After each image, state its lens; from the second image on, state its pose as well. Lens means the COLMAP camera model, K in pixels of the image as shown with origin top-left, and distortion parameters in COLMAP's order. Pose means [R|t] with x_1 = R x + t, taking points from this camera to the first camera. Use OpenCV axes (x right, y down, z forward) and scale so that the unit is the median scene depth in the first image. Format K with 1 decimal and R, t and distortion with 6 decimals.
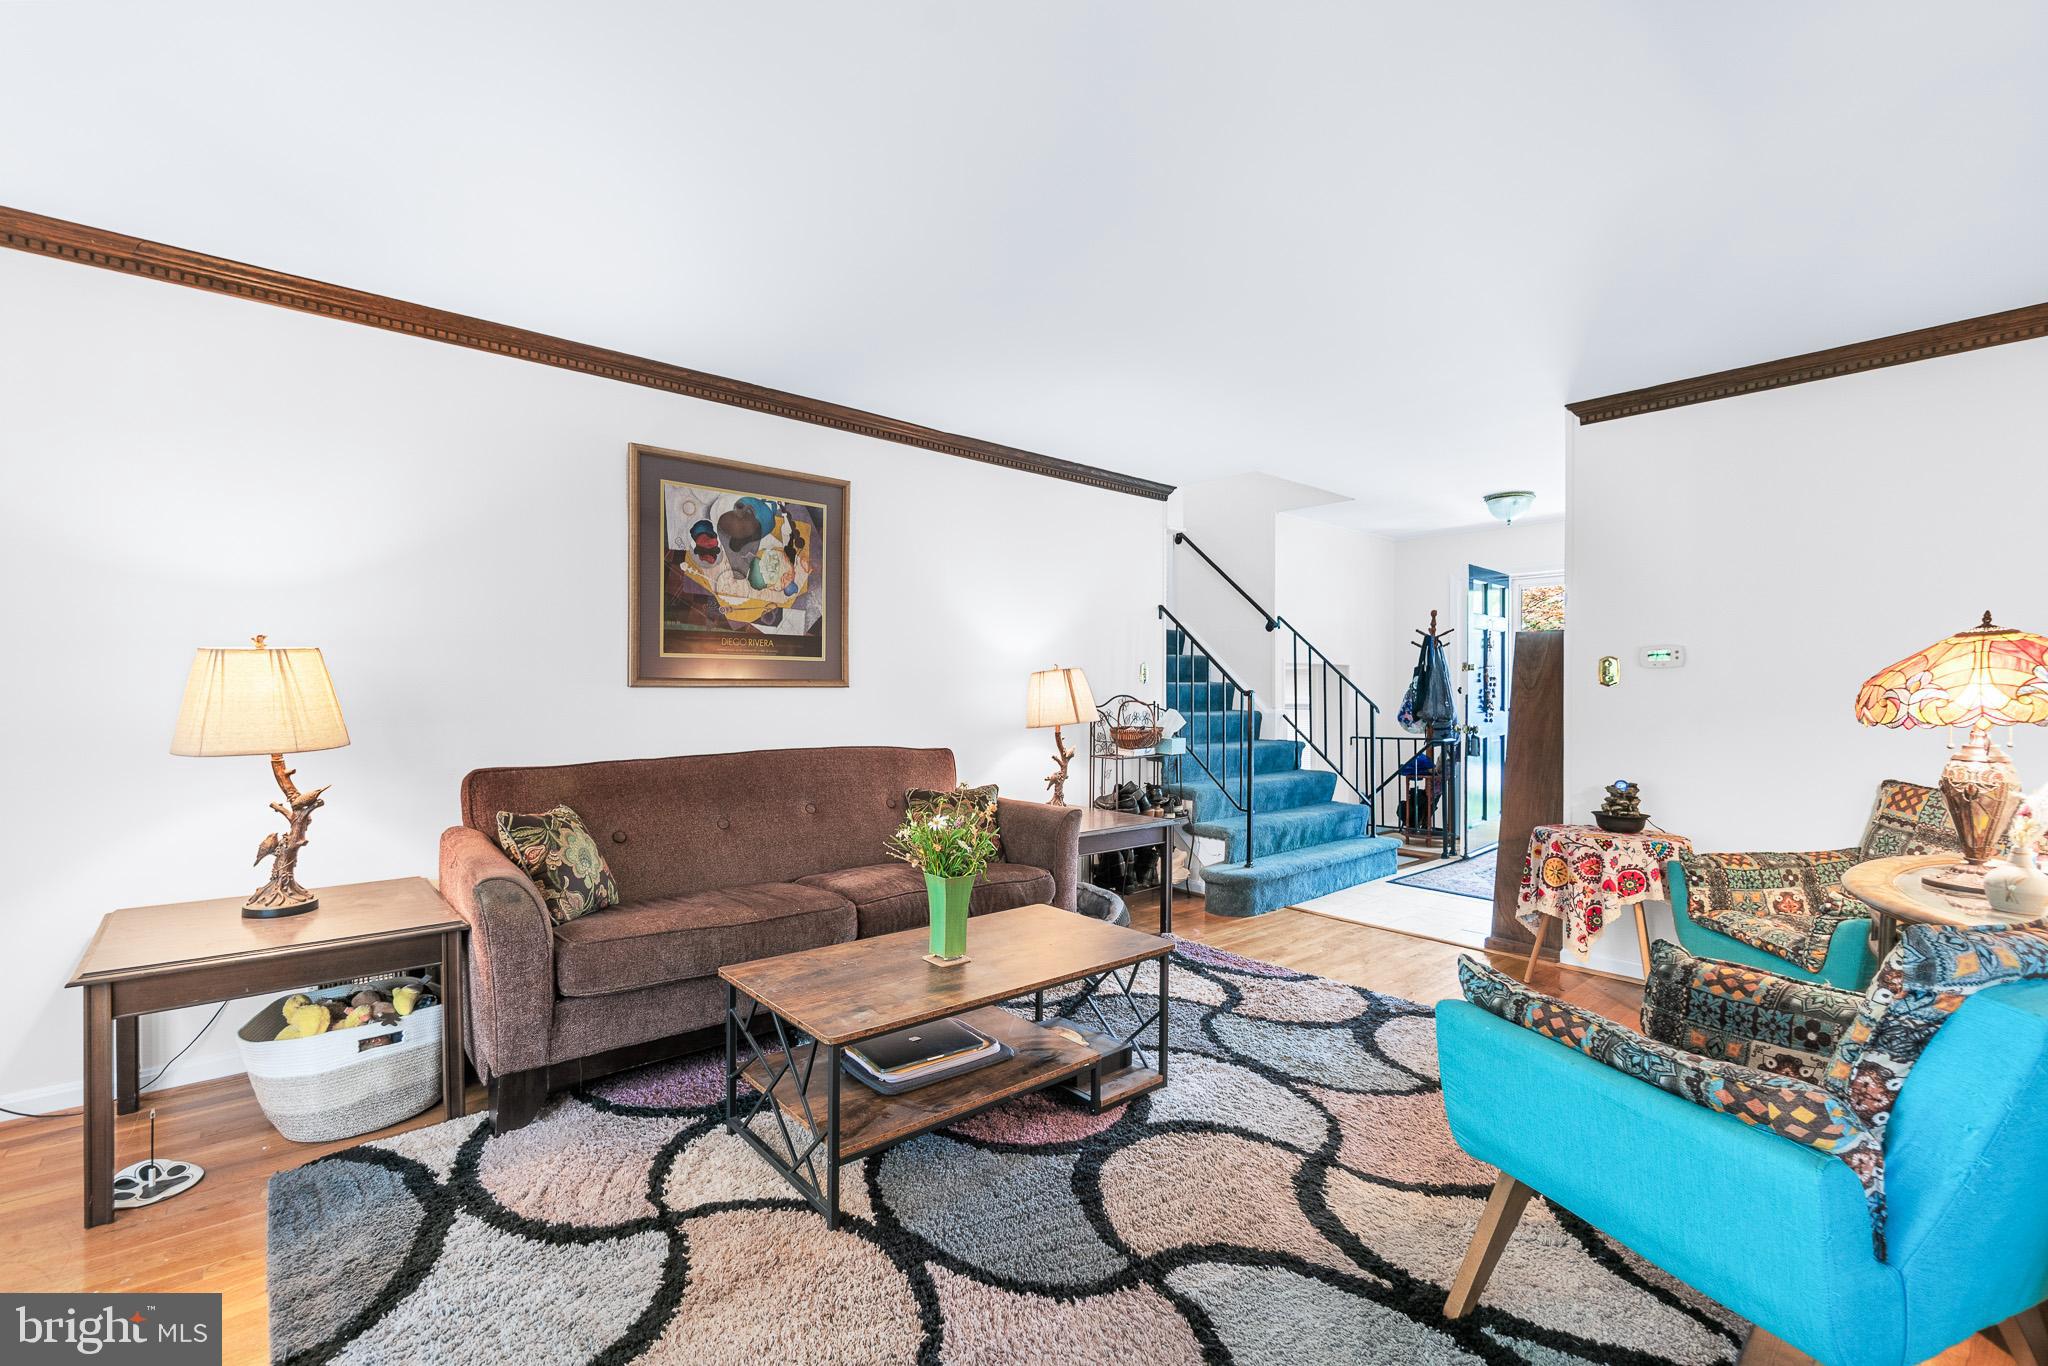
lens RADIAL K [[896.7, 0, 1017.8], [0, 896.7, 688.5], [0, 0, 1]] dist [-0.002267, -0.000589]
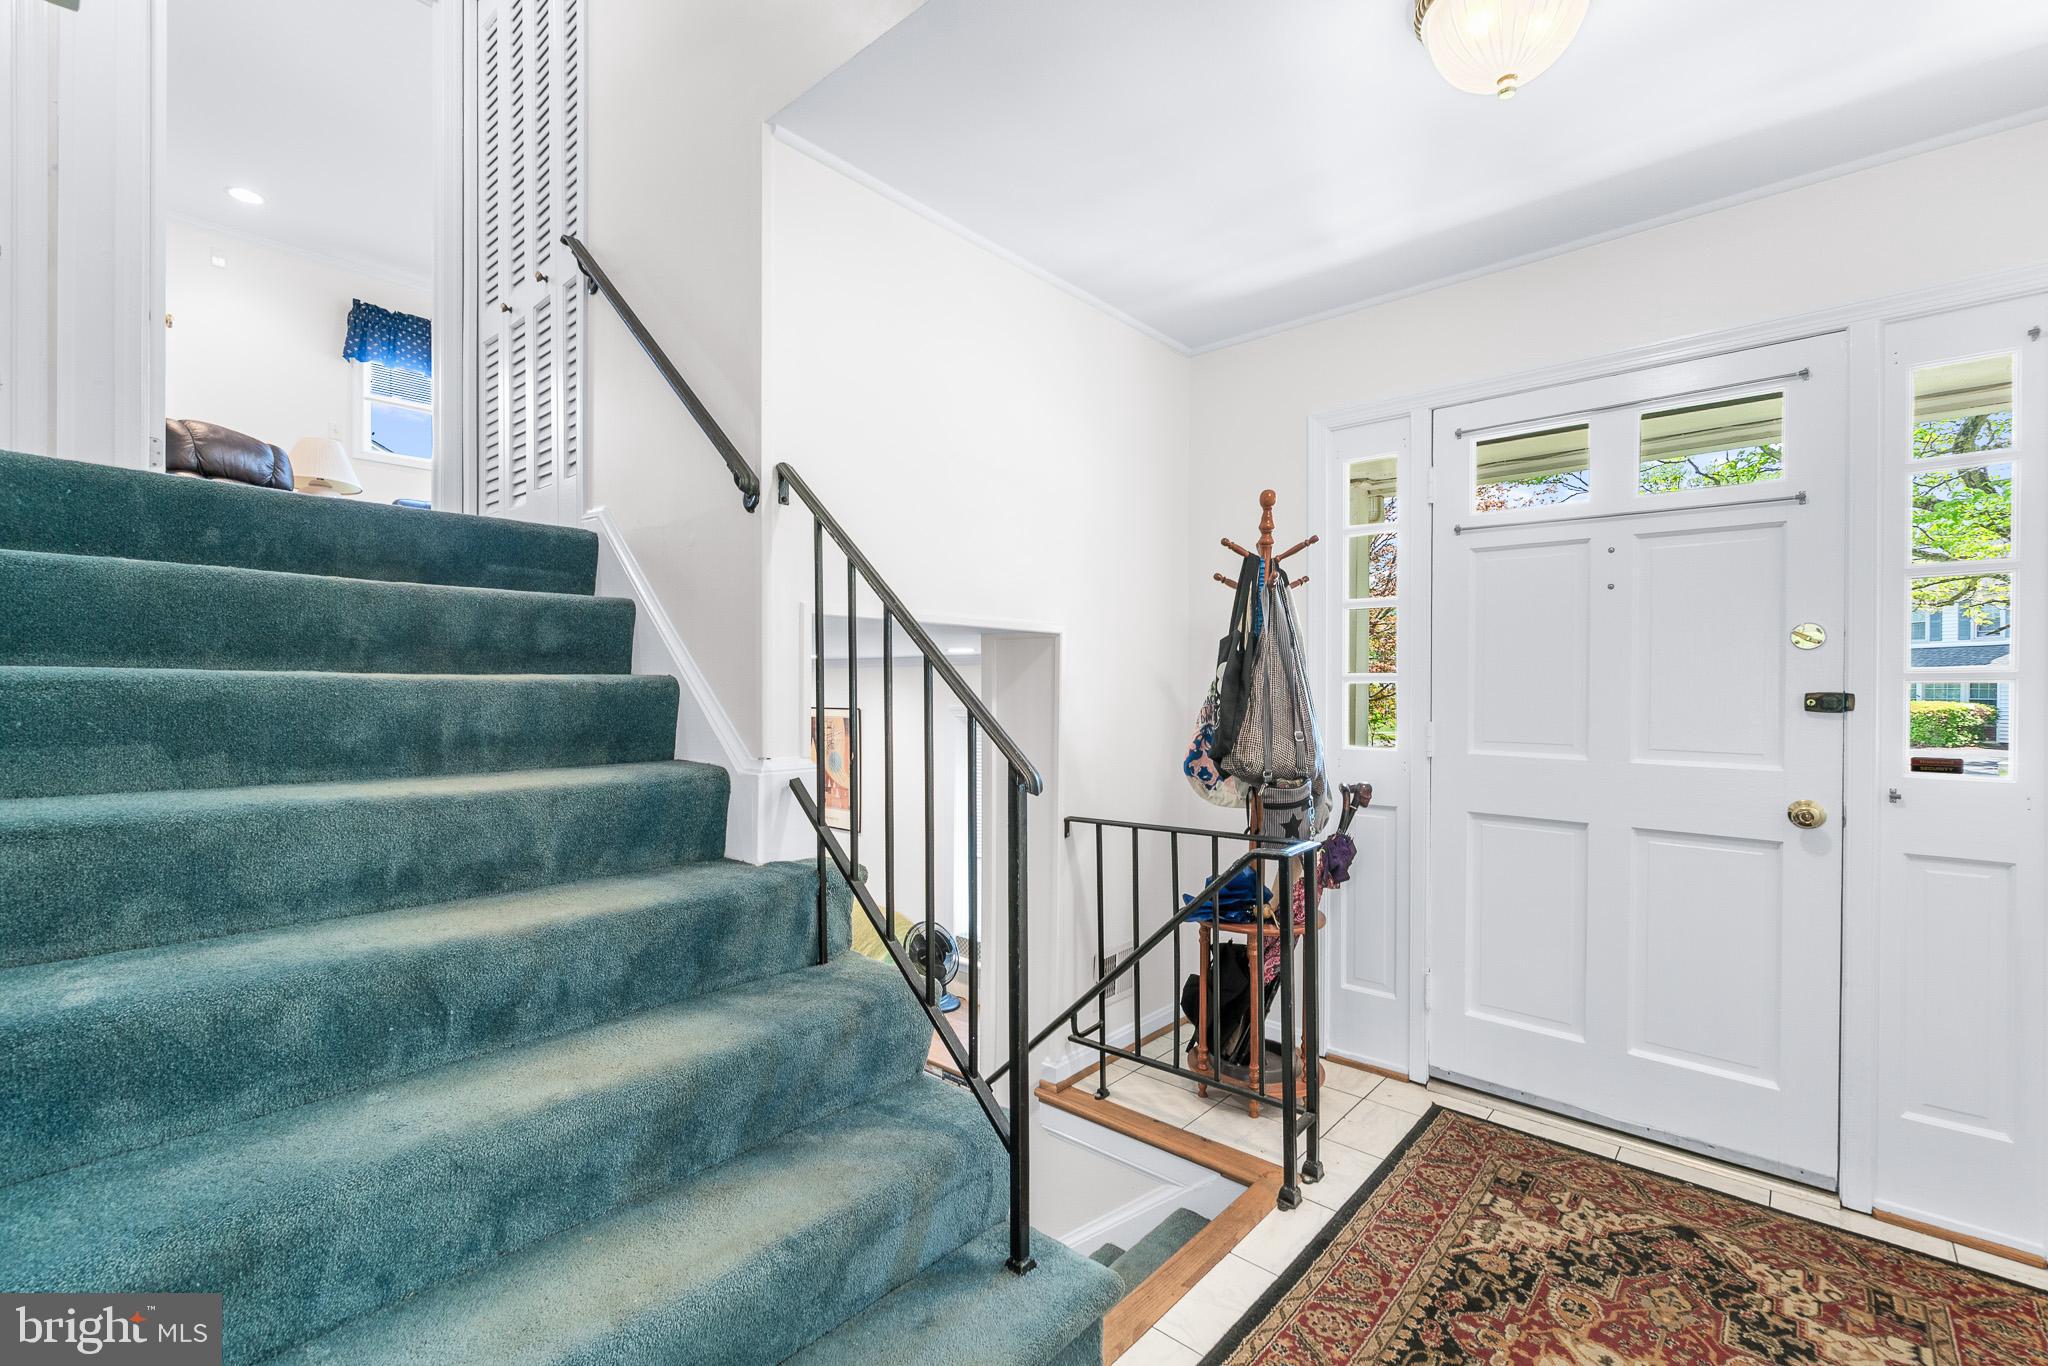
lens RADIAL K [[896.7, 0, 1023.8], [0, 896.7, 681.6], [0, 0, 1]] dist [-0.002267, -0.000589]
pose [[0.990996, -0.004023, 0.133828, 0.309768], [0.004738, 0.999976, -0.005022, -0.003423], [-0.133804, 0.005611, 0.990992, 0.634414]]
